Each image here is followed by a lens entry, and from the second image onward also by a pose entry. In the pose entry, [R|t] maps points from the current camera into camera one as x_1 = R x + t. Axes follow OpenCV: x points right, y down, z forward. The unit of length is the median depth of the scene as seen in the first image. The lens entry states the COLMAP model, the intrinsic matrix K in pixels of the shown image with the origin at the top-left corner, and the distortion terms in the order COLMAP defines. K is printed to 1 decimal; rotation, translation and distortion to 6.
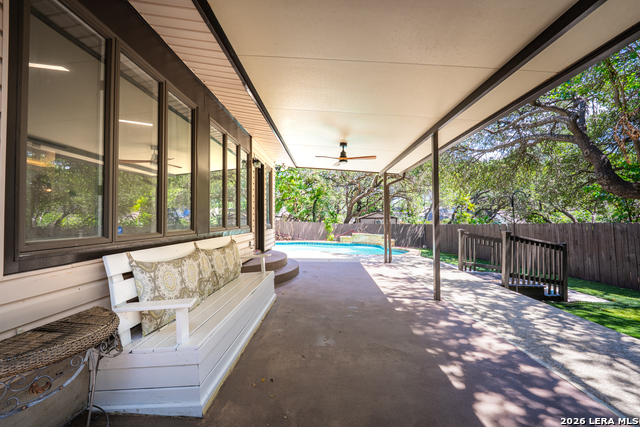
lens RADIAL K [[261.1, 0, 315.4], [0, 261.1, 214.0], [0, 0, 1]] dist [-0.009666, -0.000678]
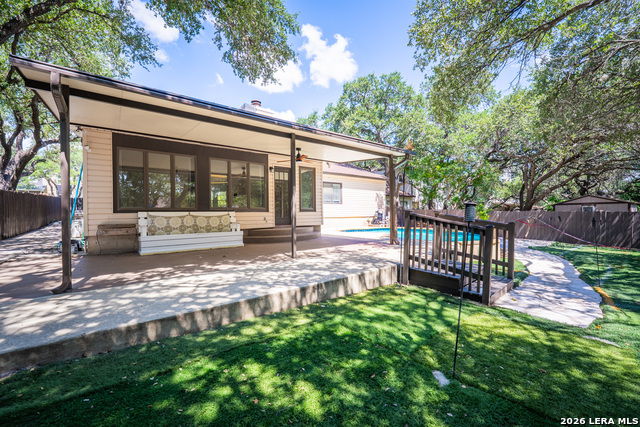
lens RADIAL K [[254.0, 0, 317.1], [0, 254.0, 211.9], [0, 0, 1]] dist [0.000019, -0.000139]
pose [[0.666899, -0.005028, -0.745131, 1.993319], [0.019891, 0.999741, 0.011057, 0.096543], [0.744882, -0.022195, 0.666827, 0.265593]]
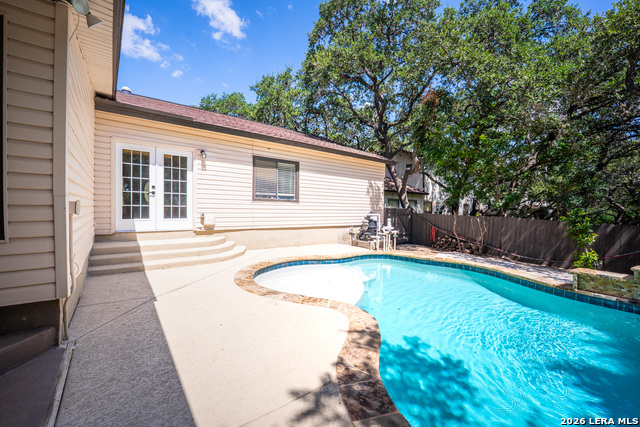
lens RADIAL K [[262.6, 0, 314.2], [0, 262.6, 213.4], [0, 0, 1]] dist [-0.009996, -0.000837]
pose [[0.658628, 0.016379, -0.752290, 0.590874], [0.001358, 0.999736, 0.022956, 0.057482], [0.752467, -0.016141, 0.658432, 2.528362]]
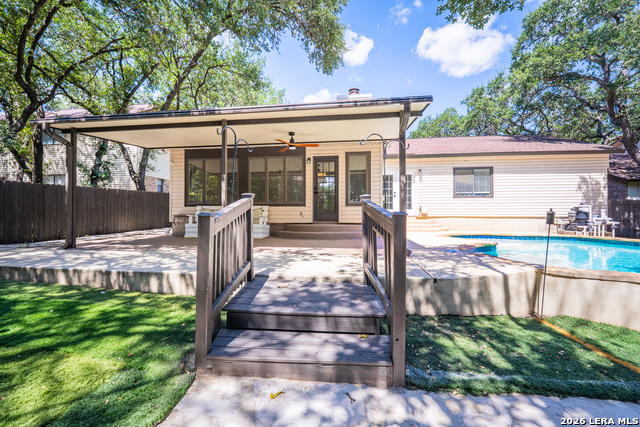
lens RADIAL K [[262.6, 0, 314.2], [0, 262.6, 213.4], [0, 0, 1]] dist [-0.009996, -0.000837]
pose [[-0.070528, -0.002150, -0.997508, 2.251879], [0.016688, 0.999855, -0.003335, 0.200231], [0.997370, -0.016882, -0.070482, 1.989235]]
